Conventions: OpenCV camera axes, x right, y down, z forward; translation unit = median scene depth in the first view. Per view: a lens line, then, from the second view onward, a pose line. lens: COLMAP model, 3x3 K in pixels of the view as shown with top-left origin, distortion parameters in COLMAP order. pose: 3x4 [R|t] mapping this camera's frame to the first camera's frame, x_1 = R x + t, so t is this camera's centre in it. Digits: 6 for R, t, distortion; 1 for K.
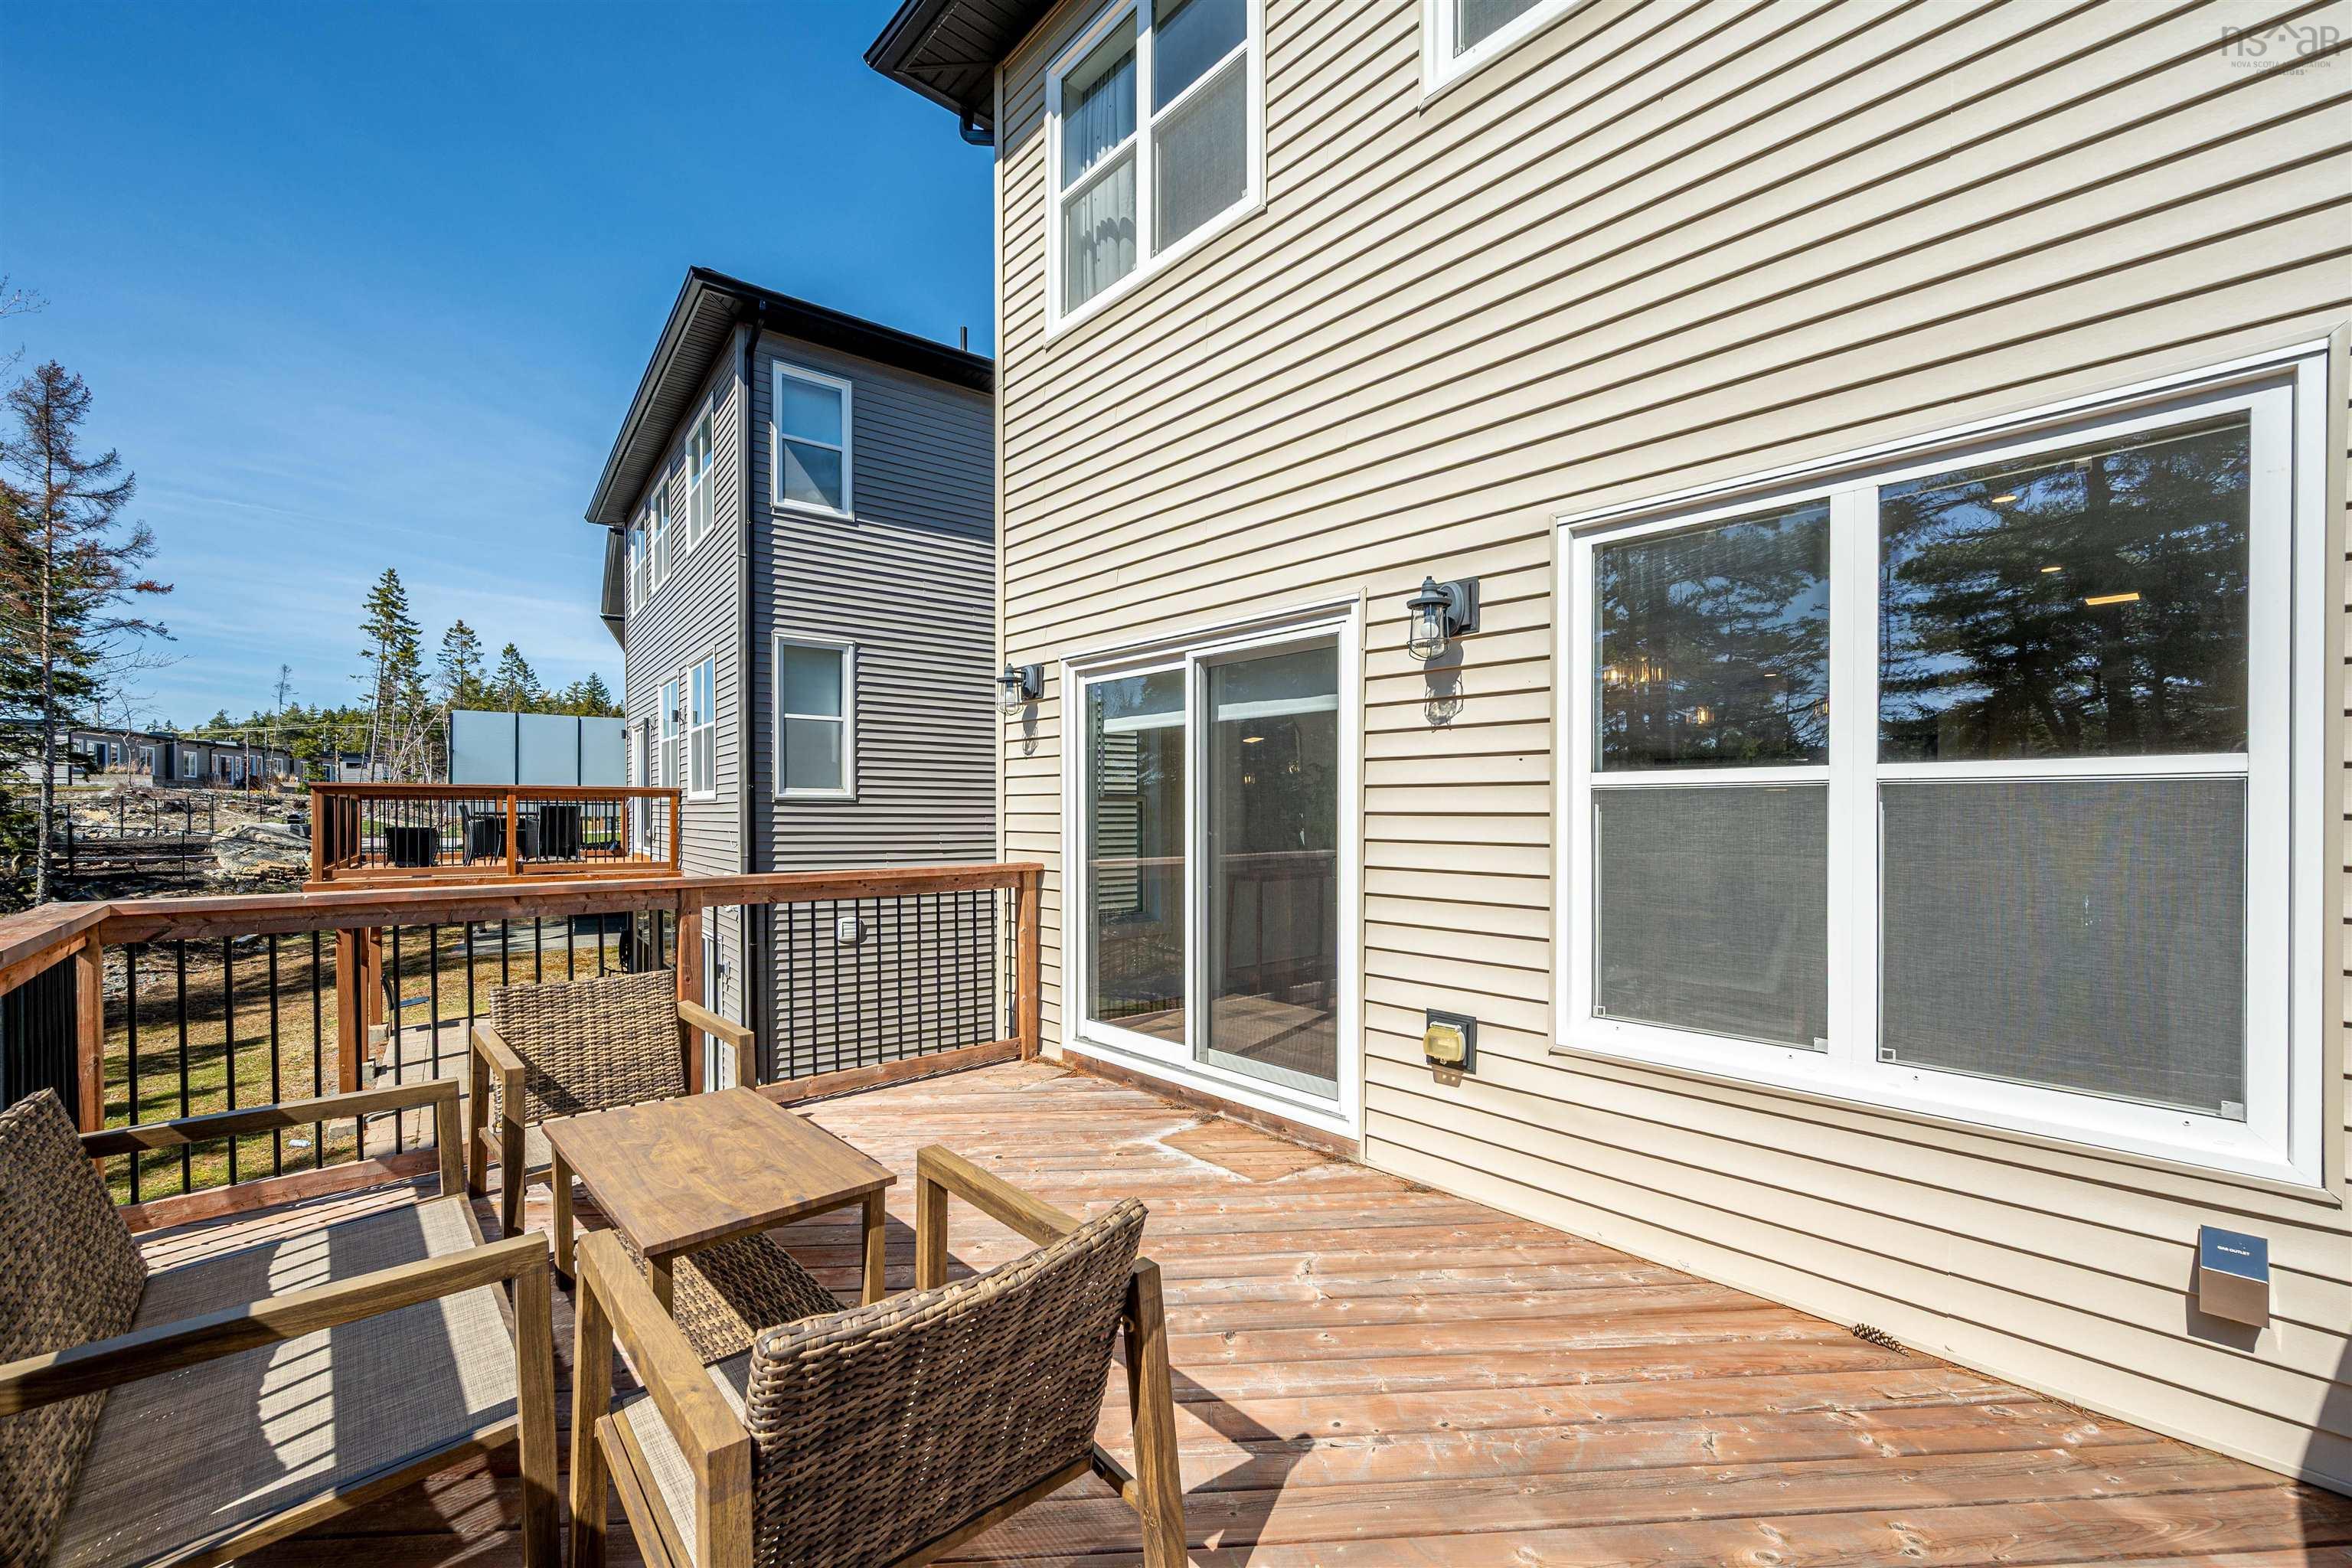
lens RADIAL K [[958.9, 0, 1136.7], [0, 958.9, 819.5], [0, 0, 1]] dist [-0.010984, -0.000580]
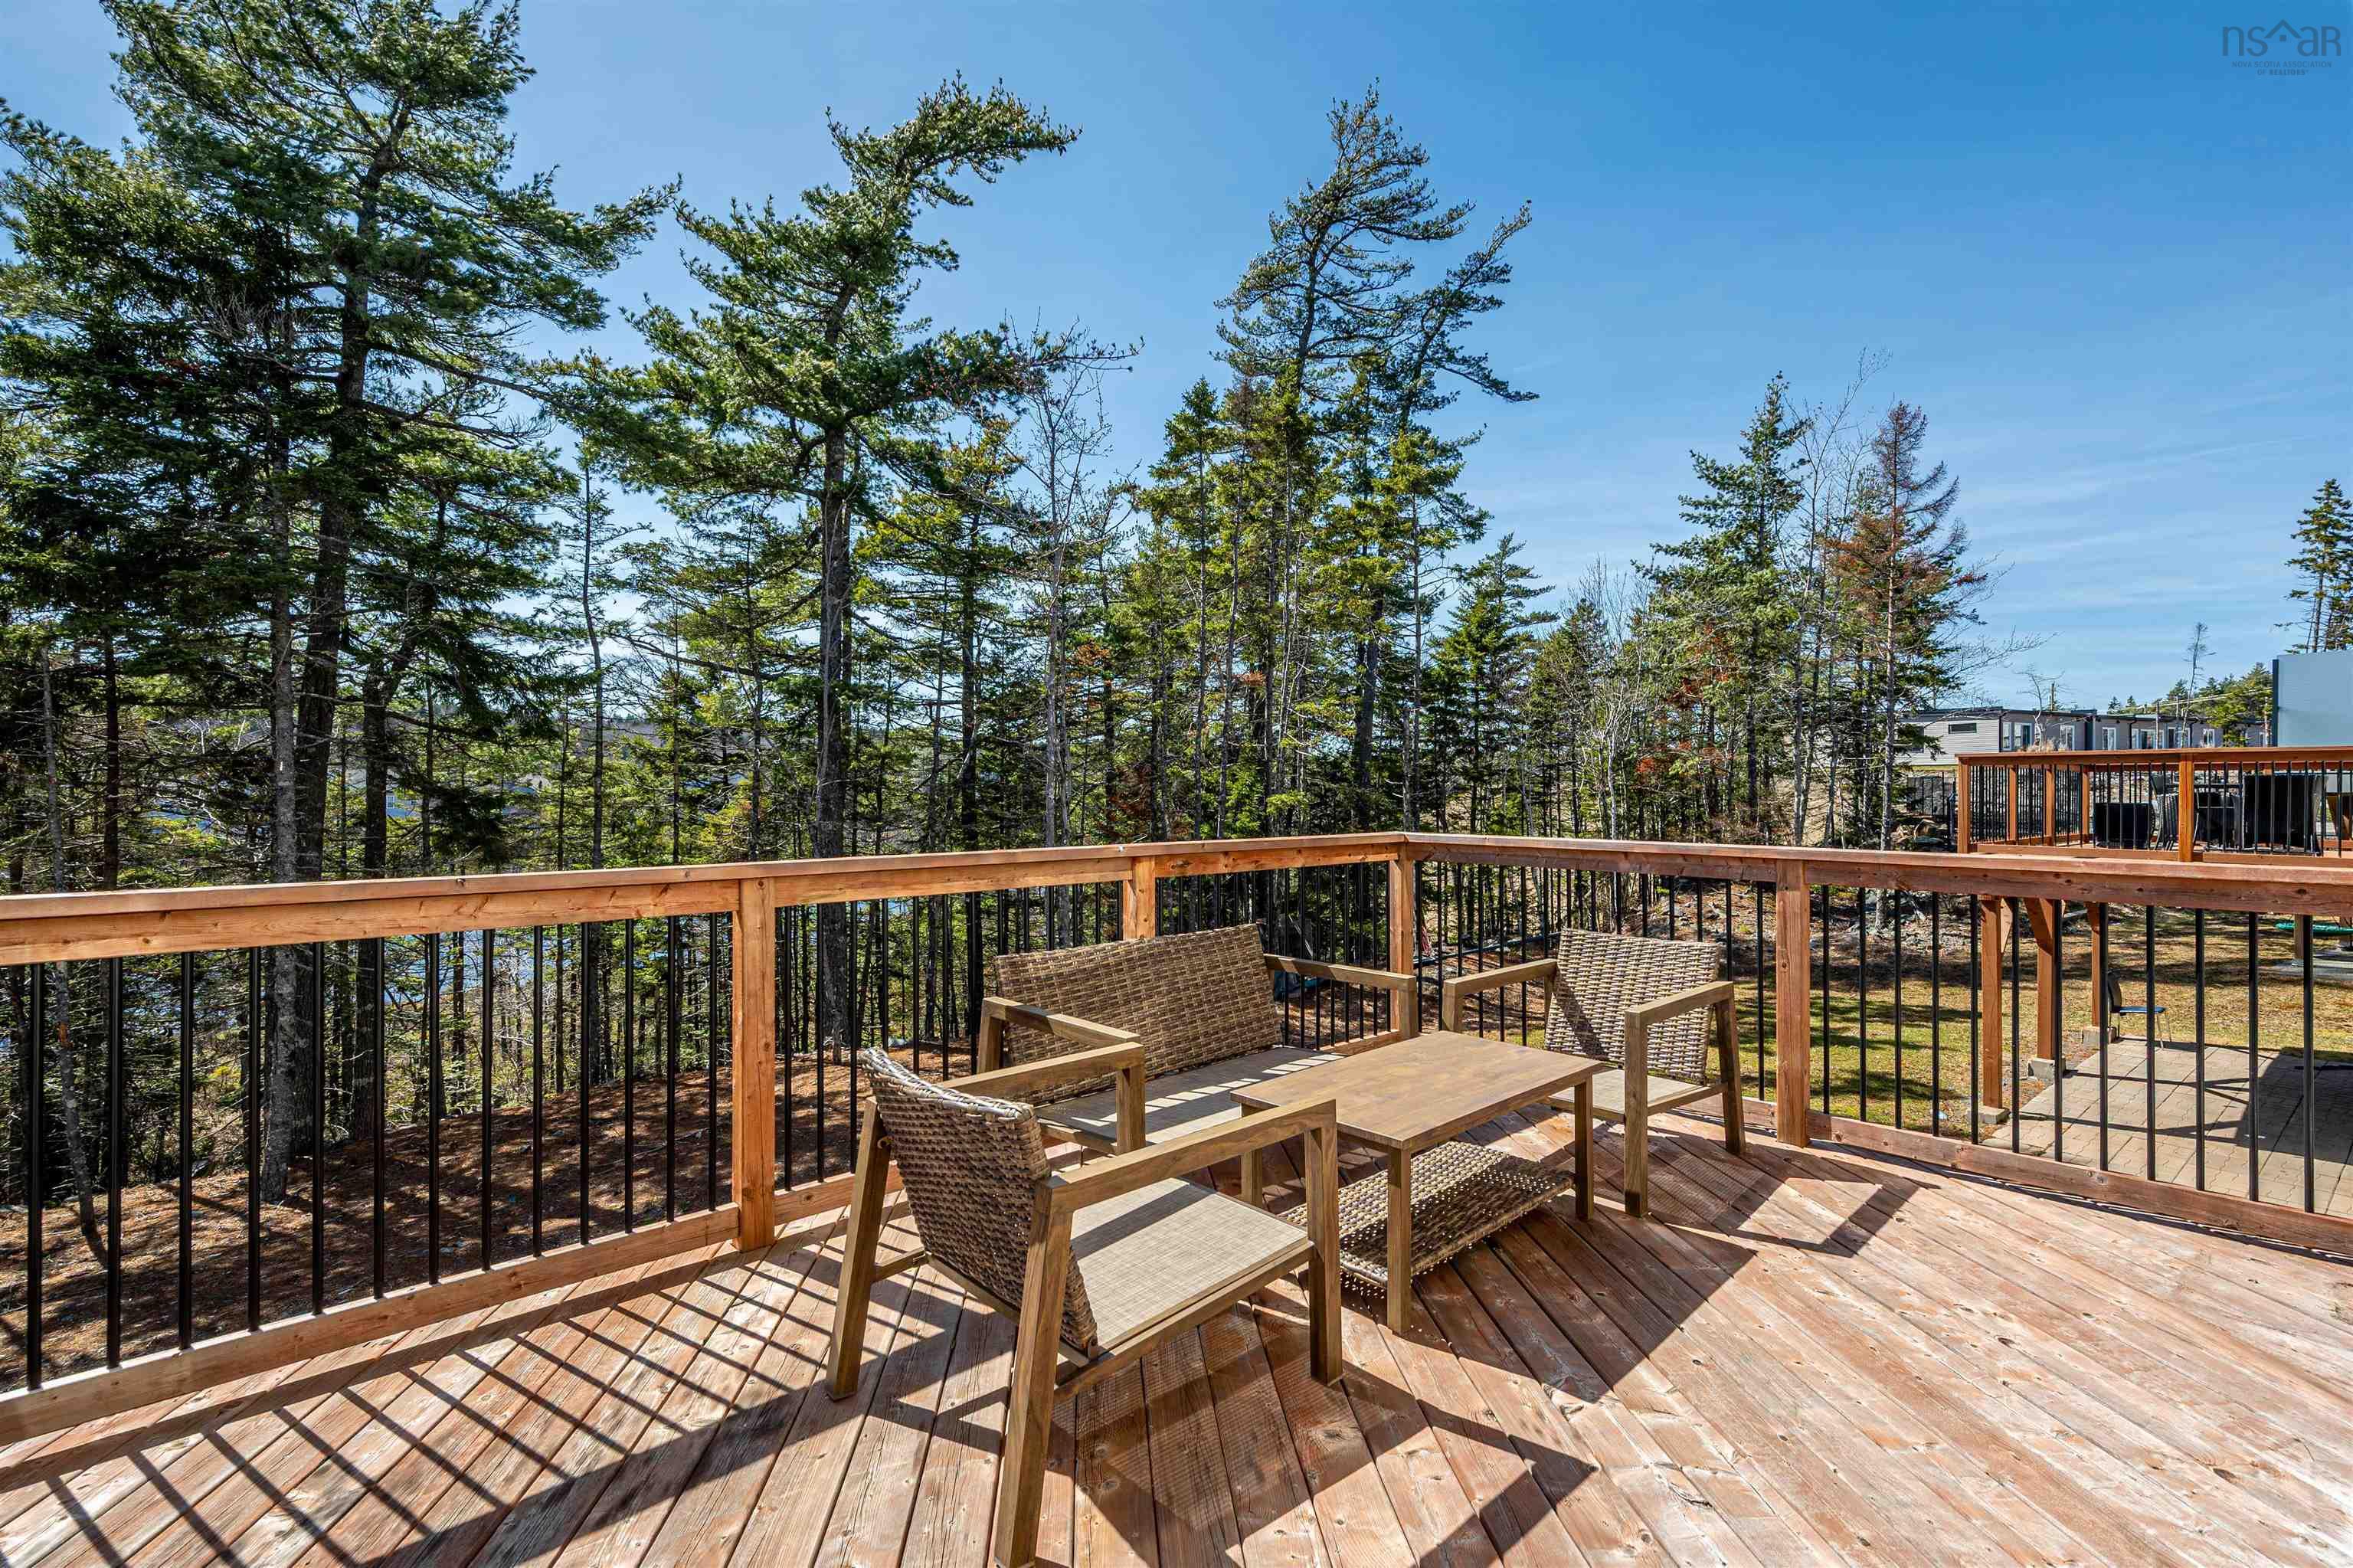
lens RADIAL K [[1005.7, 0, 1170.3], [0, 1005.7, 779.5], [0, 0, 1]] dist [-0.006133, -0.000567]
pose [[0.021976, -0.010683, -0.999701, 0.072495], [-0.007138, 0.999916, -0.010842, 0.001702], [0.999733, 0.007374, 0.021898, 0.069927]]
